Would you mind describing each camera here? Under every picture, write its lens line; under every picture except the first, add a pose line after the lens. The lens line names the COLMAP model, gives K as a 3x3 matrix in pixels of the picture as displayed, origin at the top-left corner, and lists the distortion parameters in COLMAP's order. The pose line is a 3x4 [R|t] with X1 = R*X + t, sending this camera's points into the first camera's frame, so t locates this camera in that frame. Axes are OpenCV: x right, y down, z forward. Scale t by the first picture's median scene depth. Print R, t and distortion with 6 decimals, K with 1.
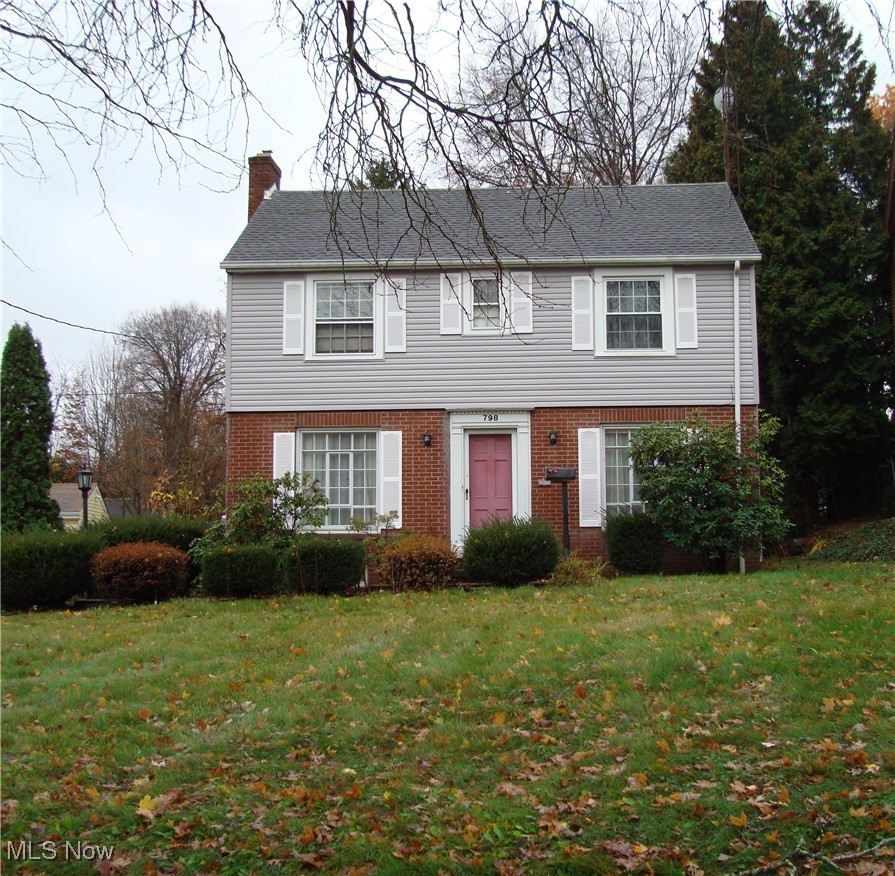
lens RADIAL K [[983.2, 0, 448.1], [0, 983.2, 455.4], [0, 0, 1]] dist [0.000797, 0.000714]
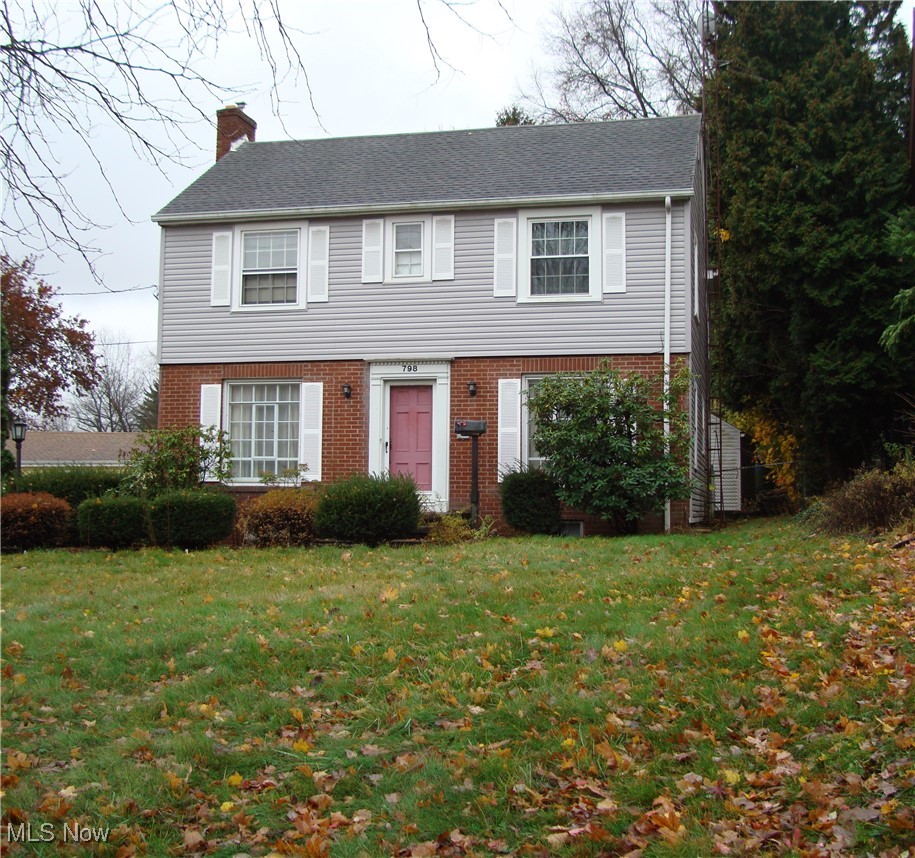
lens RADIAL K [[963.8, 0, 457.5], [0, 963.8, 429.0], [0, 0, 1]] dist [-0.014403, -0.017782]
pose [[0.988218, 0.004166, -0.152999, 0.232292], [-0.000274, 0.999676, 0.025449, -0.002804], [0.153056, -0.025107, 0.987899, 0.070287]]
